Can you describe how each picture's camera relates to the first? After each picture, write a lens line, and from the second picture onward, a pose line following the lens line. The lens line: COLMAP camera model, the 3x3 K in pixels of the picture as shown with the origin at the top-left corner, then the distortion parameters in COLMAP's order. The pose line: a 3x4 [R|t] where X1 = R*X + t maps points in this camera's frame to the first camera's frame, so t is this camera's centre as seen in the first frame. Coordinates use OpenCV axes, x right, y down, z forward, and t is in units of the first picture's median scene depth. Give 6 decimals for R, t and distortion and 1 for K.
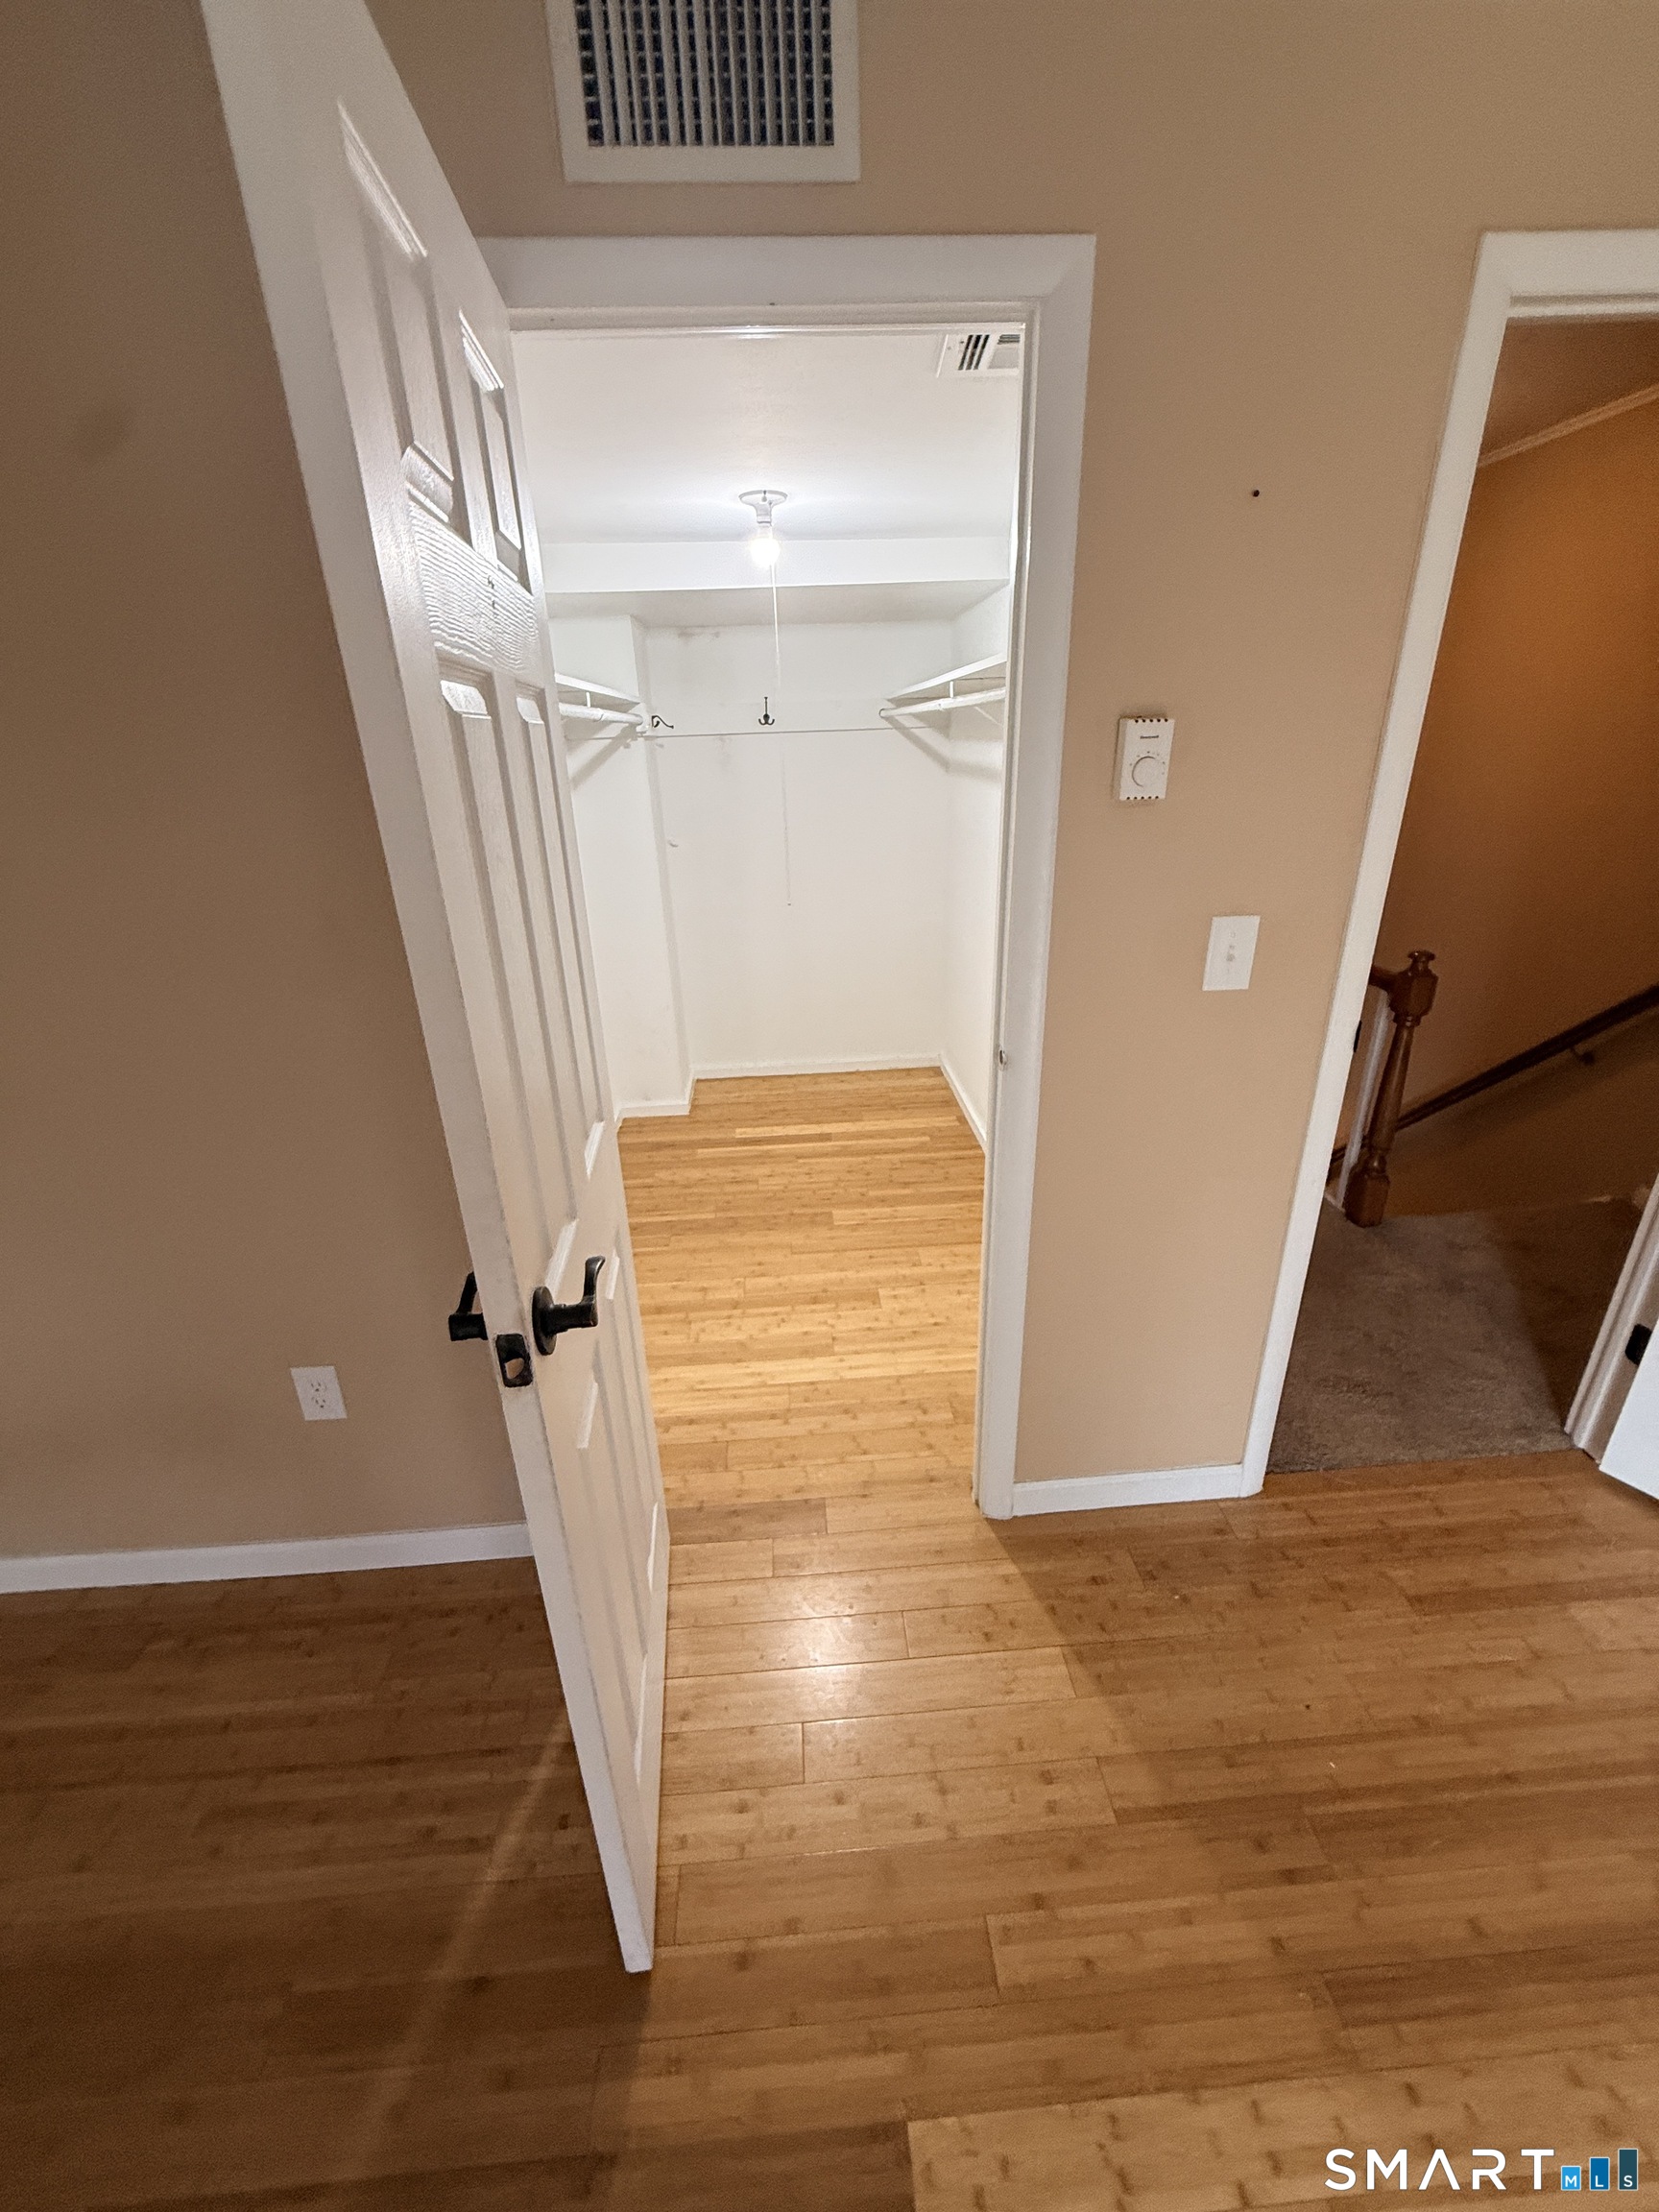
lens RADIAL K [[881.3, 0, 833.2], [0, 881.3, 1101.2], [0, 0, 1]] dist [-0.001844, 0.000093]
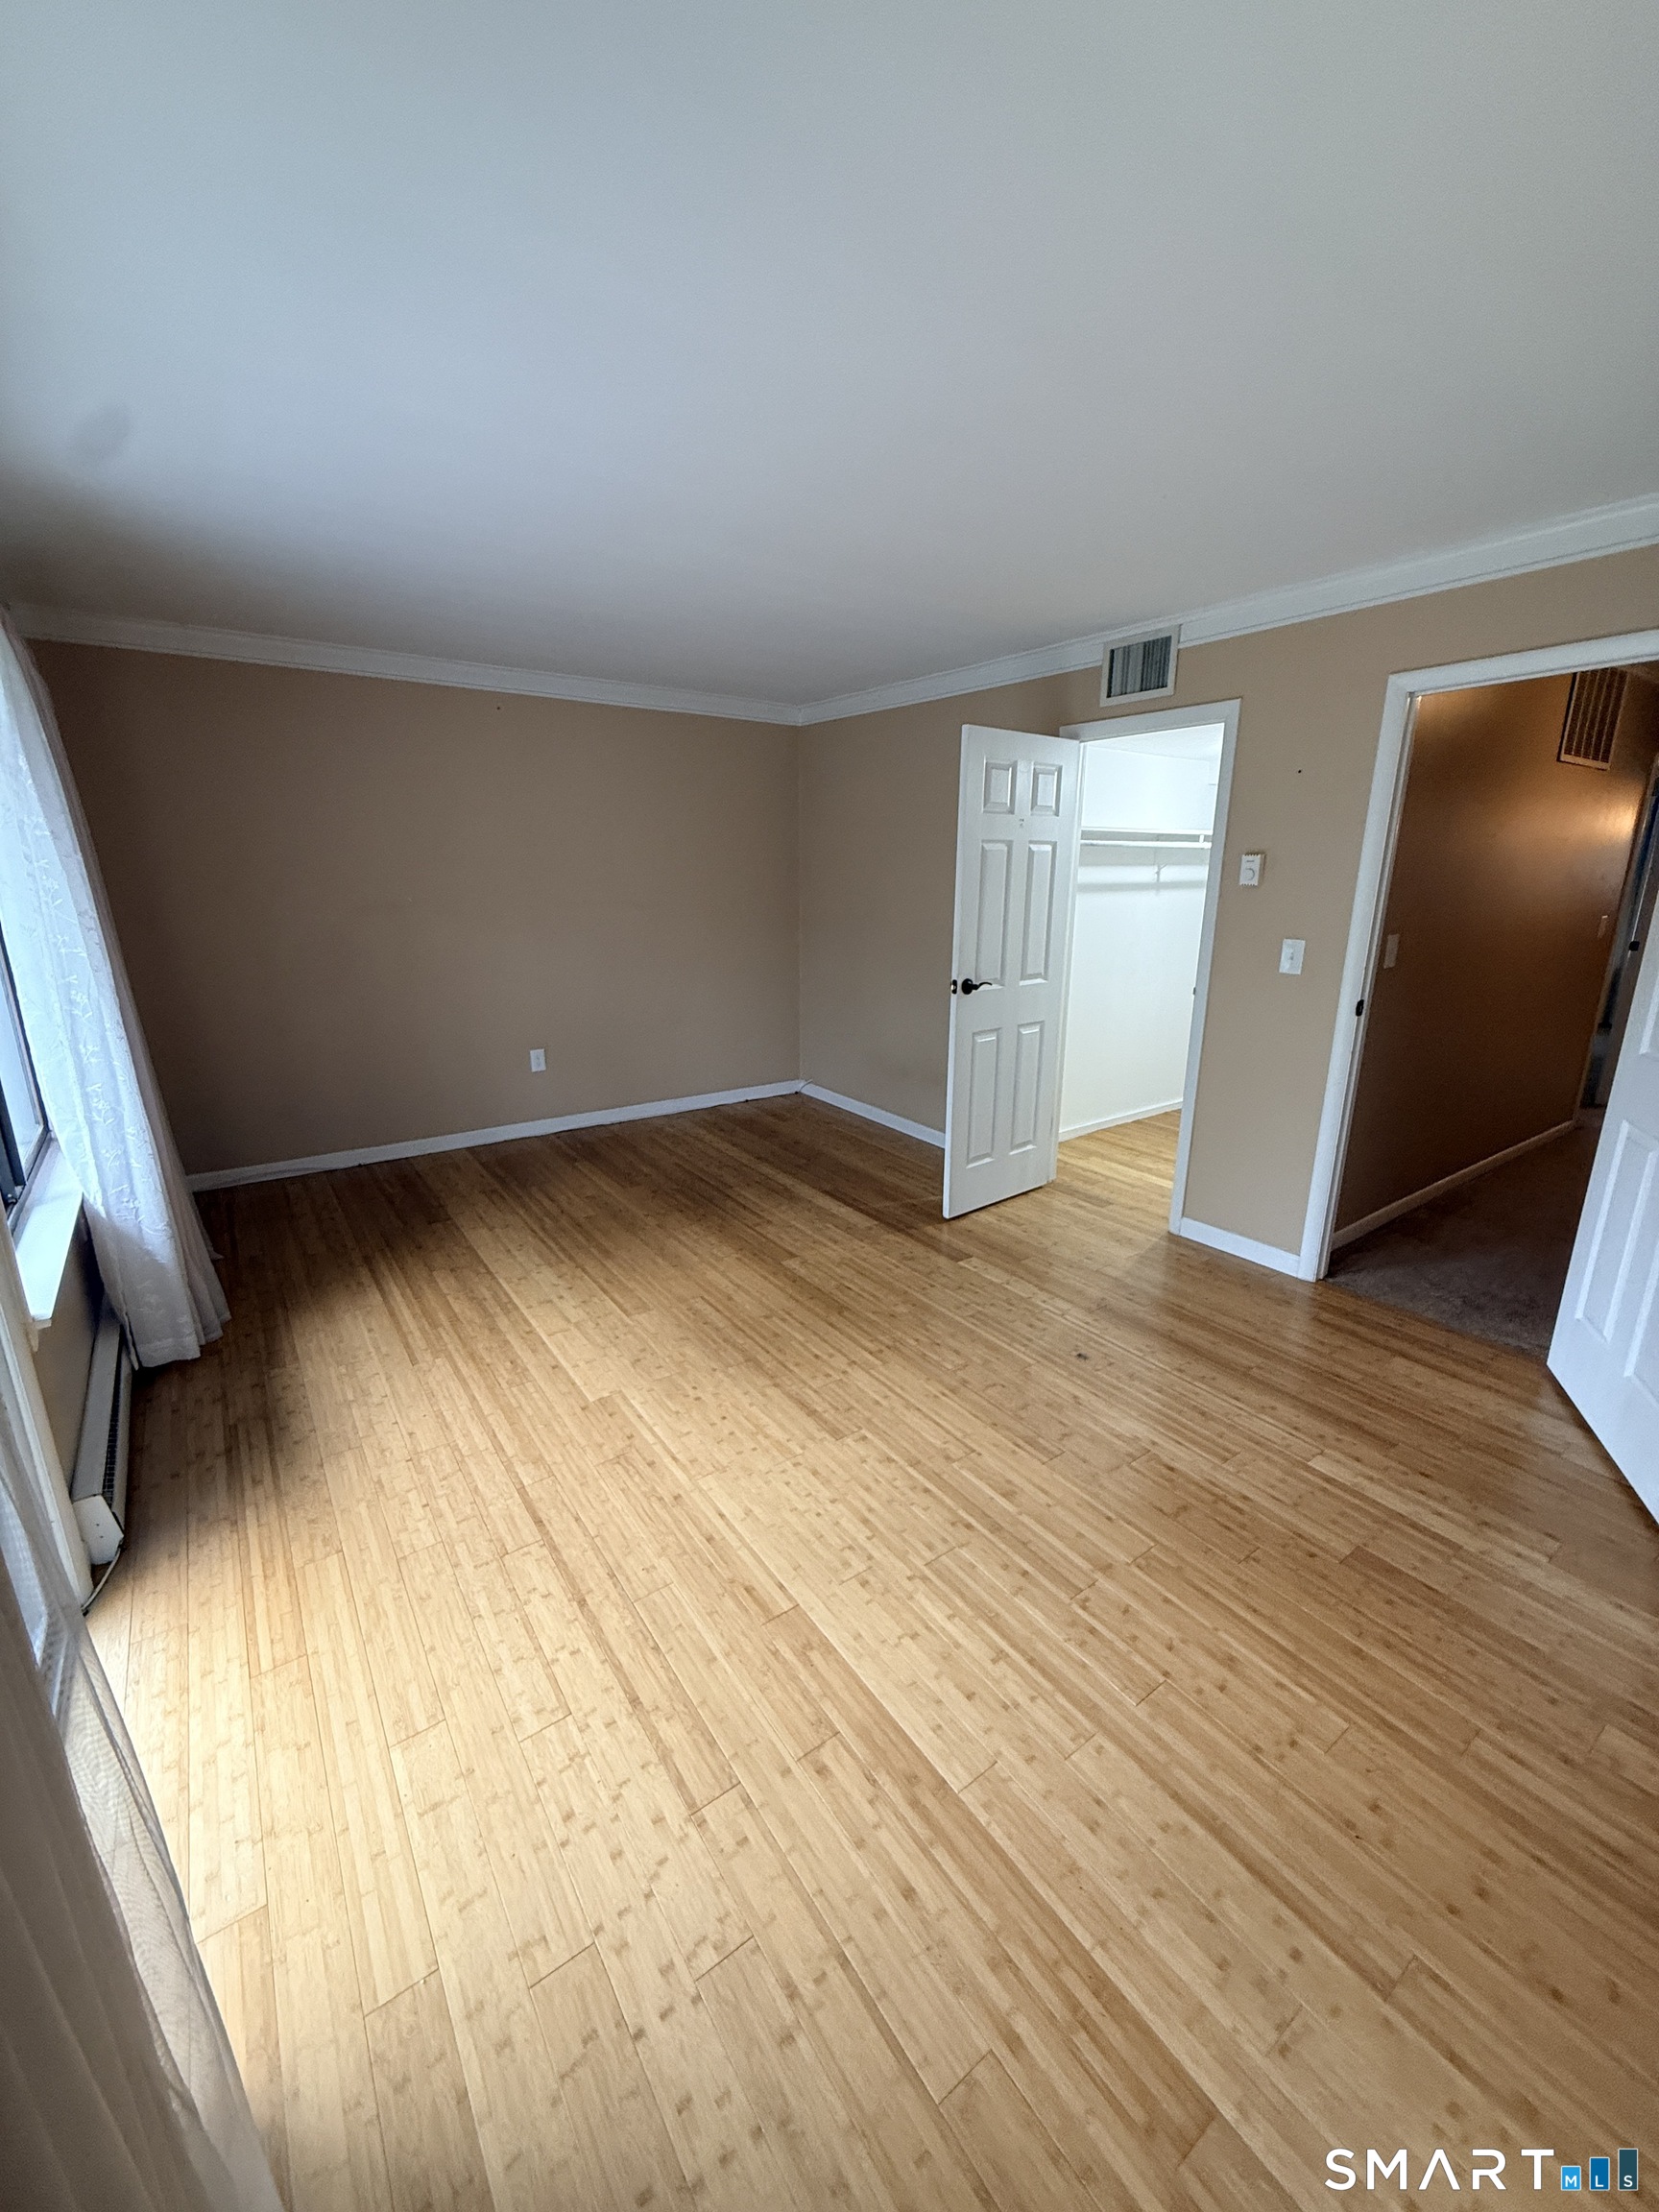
lens RADIAL K [[881.3, 0, 833.4], [0, 881.3, 1104.9], [0, 0, 1]] dist [-0.001844, 0.000093]
pose [[0.528521, 0.251472, -0.810819, 1.415662], [-0.342533, 0.937088, 0.067359, 0.349620], [0.776748, 0.242132, 0.581408, -0.892763]]
